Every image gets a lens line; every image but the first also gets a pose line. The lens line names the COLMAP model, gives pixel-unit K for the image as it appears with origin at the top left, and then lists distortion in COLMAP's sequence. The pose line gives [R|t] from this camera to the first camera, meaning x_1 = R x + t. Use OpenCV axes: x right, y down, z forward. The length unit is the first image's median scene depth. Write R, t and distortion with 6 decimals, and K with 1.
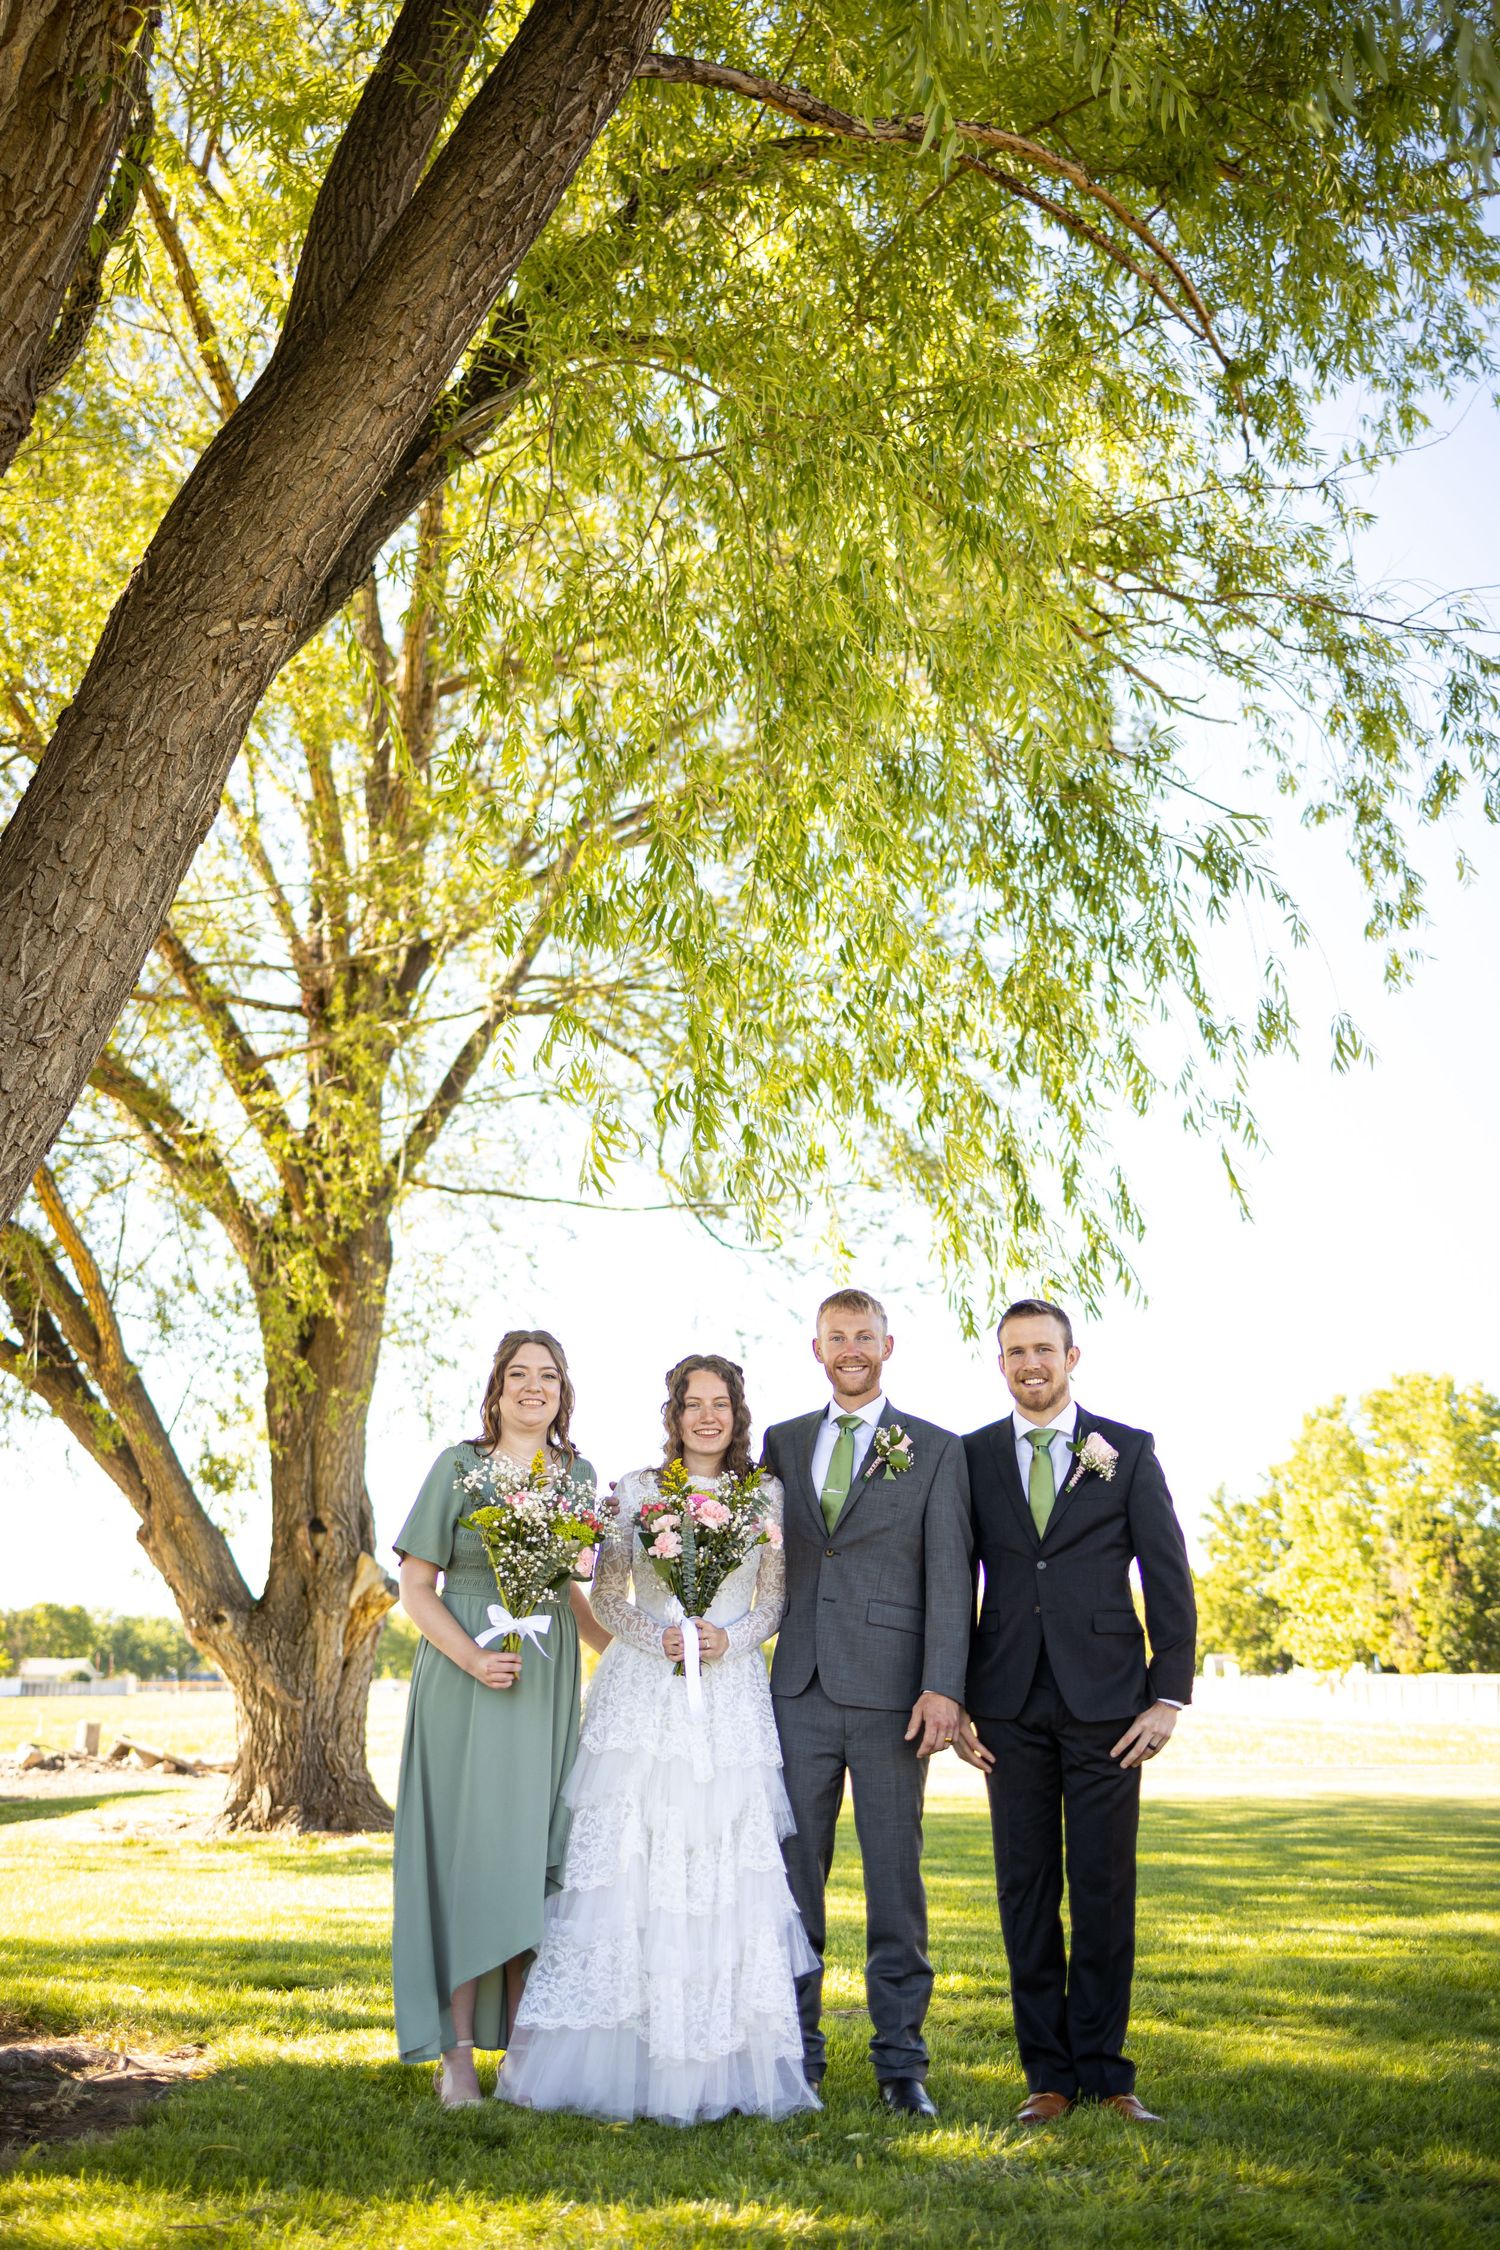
lens RADIAL K [[2332.2, 0, 750.0], [0, 2332.2, 1125.0], [0, 0, 1]] dist [-0.067990, 0.253479]
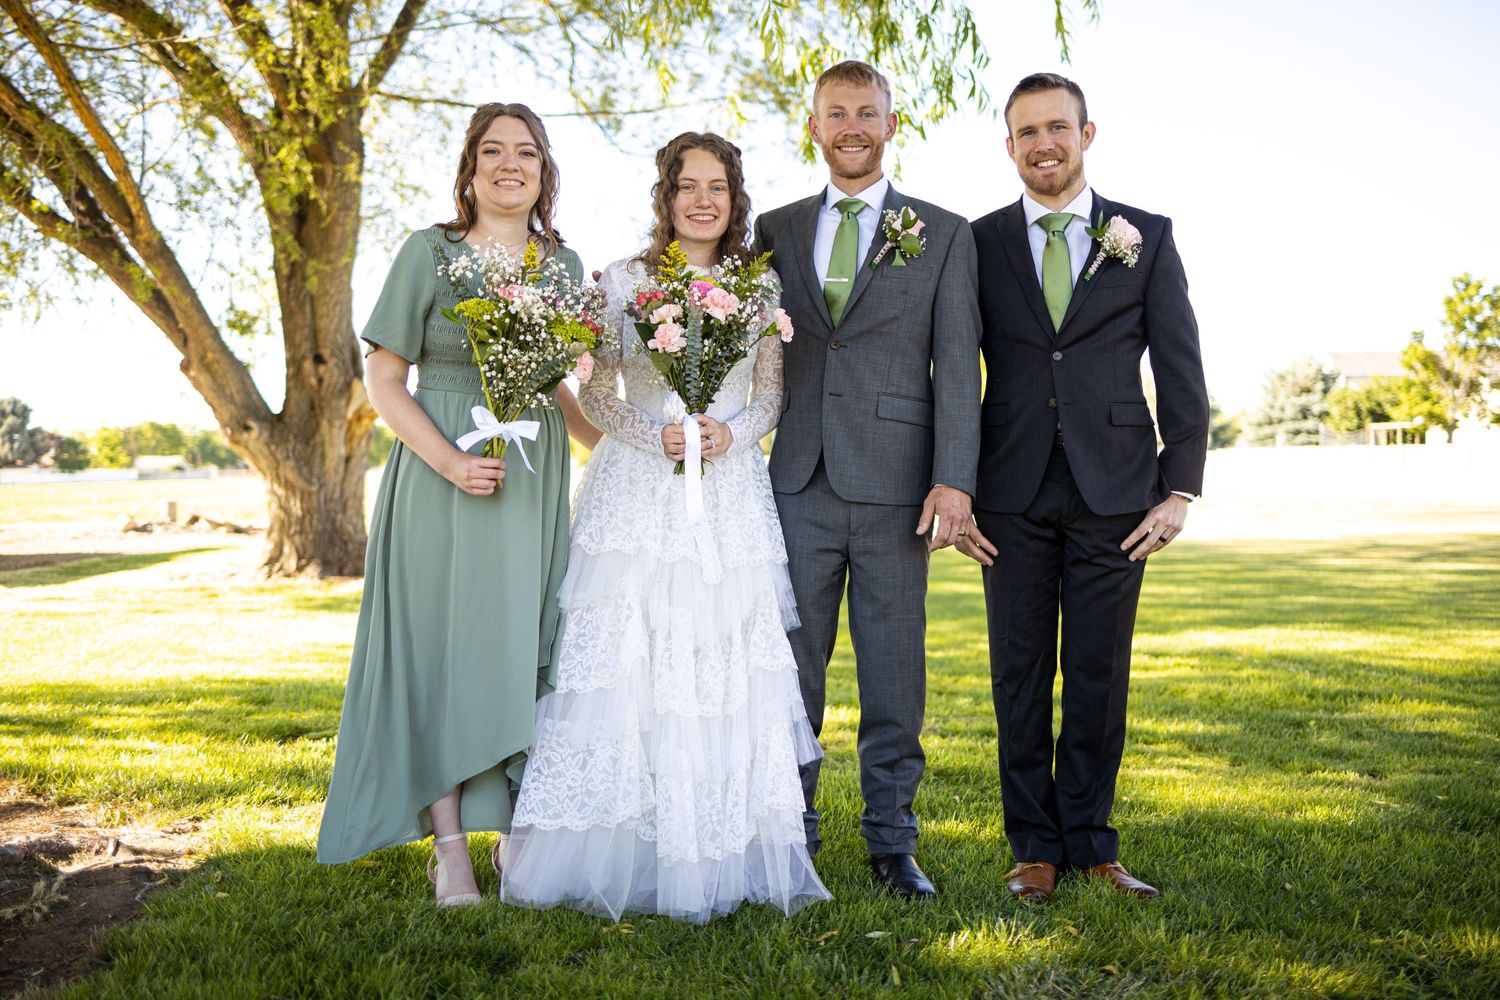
lens RADIAL K [[1539.3, 0, 750.0], [0, 1539.3, 500.0], [0, 0, 1]] dist [0.026803, 0.017289]
pose [[0.996361, -0.016369, 0.083652, -0.052119], [-0.005593, 0.966717, 0.255786, 0.083476], [-0.085054, -0.255323, 0.963108, 0.379417]]
